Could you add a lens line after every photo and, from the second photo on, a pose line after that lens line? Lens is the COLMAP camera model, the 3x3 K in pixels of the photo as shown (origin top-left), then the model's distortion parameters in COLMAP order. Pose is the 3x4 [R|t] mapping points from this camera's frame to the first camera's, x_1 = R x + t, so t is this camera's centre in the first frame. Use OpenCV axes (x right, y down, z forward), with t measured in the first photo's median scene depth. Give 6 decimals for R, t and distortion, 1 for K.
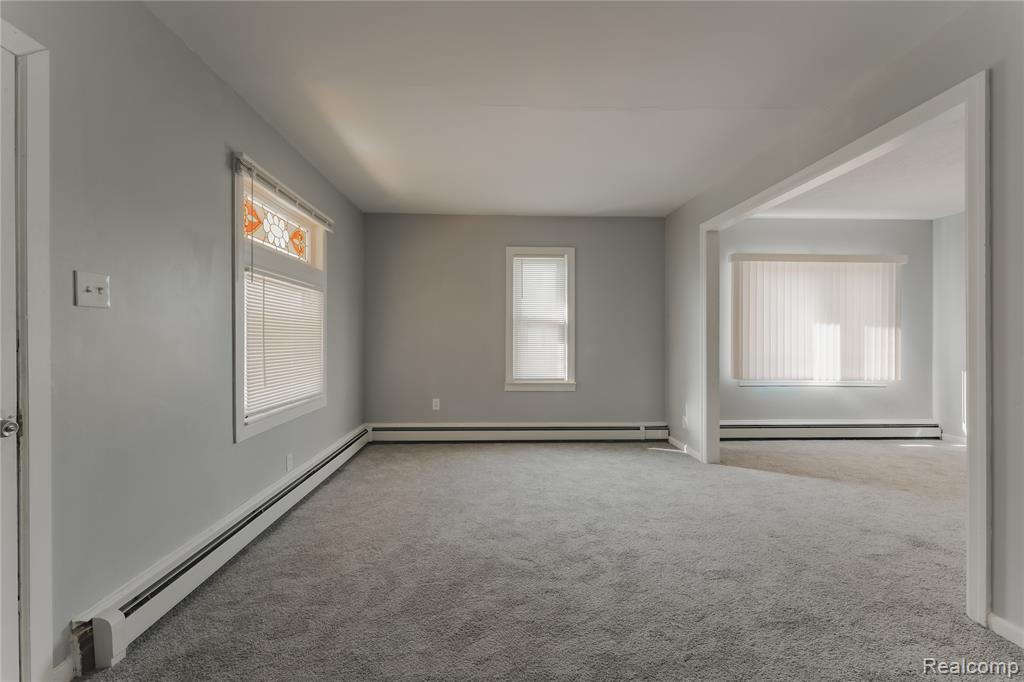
lens RADIAL K [[404.2, 0, 512.0], [0, 404.2, 341.0], [0, 0, 1]] dist [-0.000099, -0.000083]
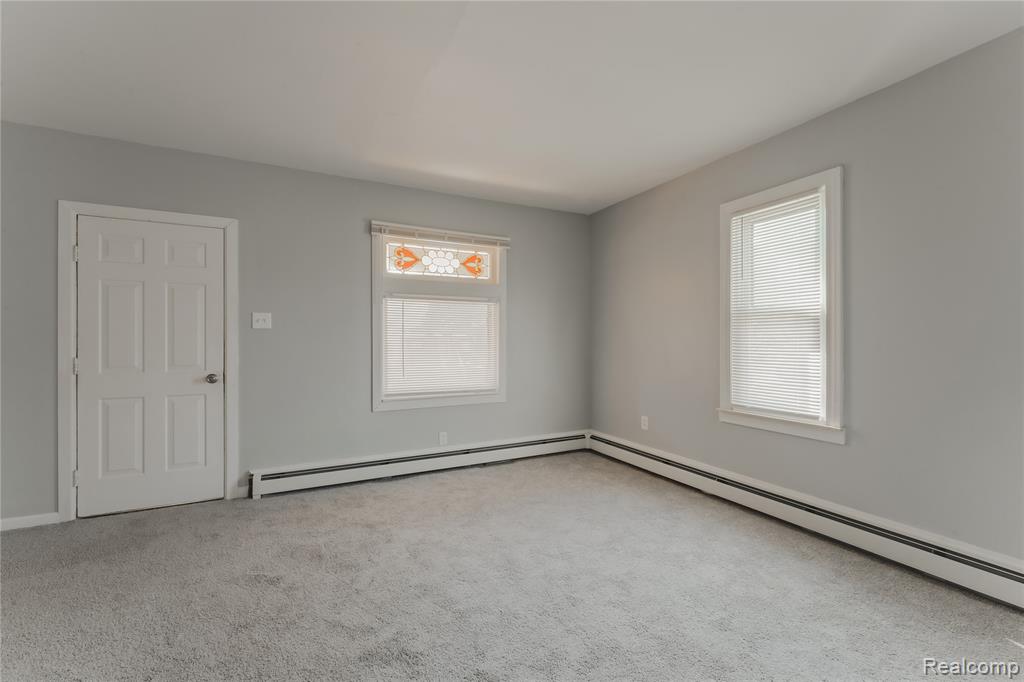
lens RADIAL K [[412.0, 0, 506.5], [0, 412.0, 344.1], [0, 0, 1]] dist [-0.000586, -0.000077]
pose [[0.413734, 0.001988, -0.910396, 0.538100], [-0.003968, 0.999992, 0.000380, -0.003030], [0.910389, 0.003455, 0.413738, 0.467047]]
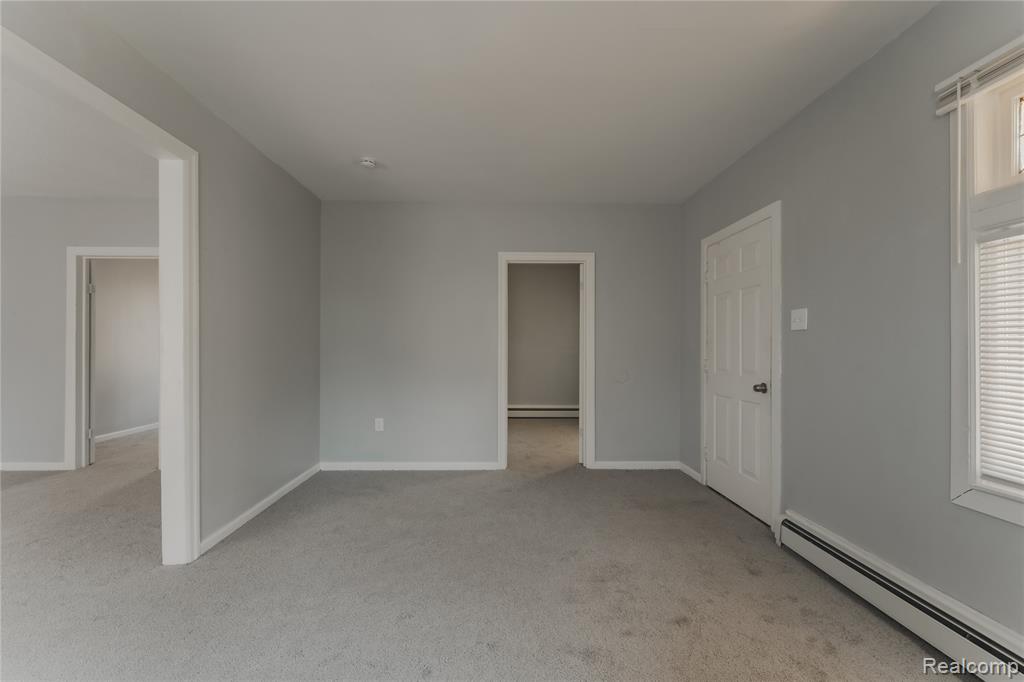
lens RADIAL K [[412.0, 0, 506.5], [0, 412.0, 344.1], [0, 0, 1]] dist [-0.000586, -0.000077]
pose [[-0.999872, -0.001271, 0.015962, 0.028976], [-0.001262, 0.999999, 0.000594, -0.009437], [-0.015963, 0.000573, -0.999872, 0.988564]]
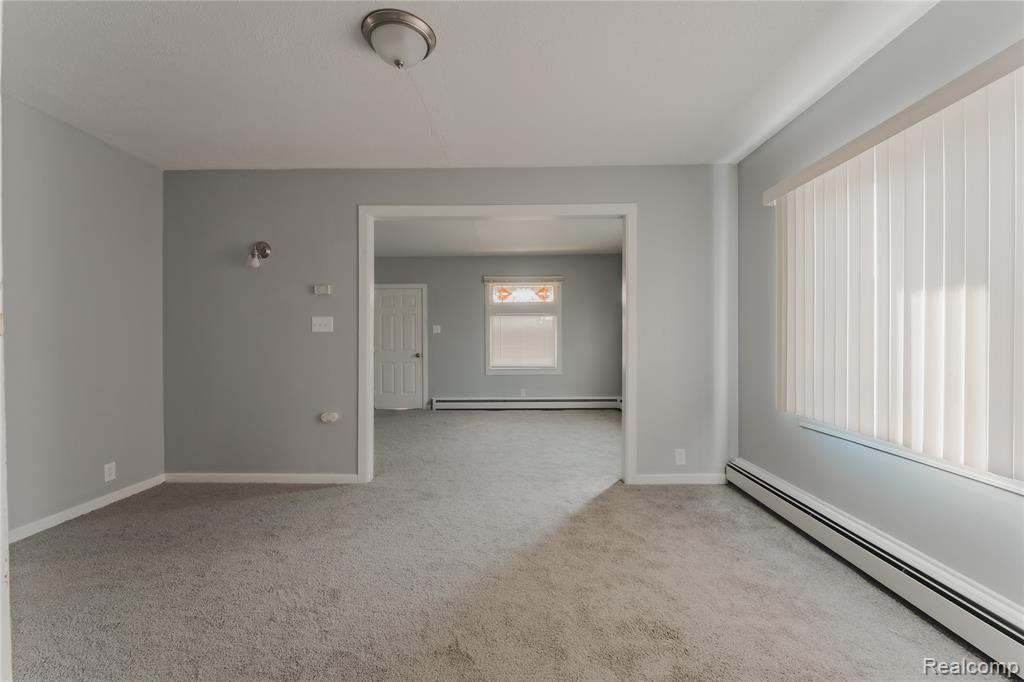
lens RADIAL K [[412.0, 0, 506.5], [0, 412.0, 344.1], [0, 0, 1]] dist [-0.000586, -0.000077]
pose [[-0.057953, 0.008438, -0.998284, 1.333253], [-0.000886, 0.999963, 0.008504, 0.000389], [0.998319, 0.001377, -0.057943, 0.763090]]
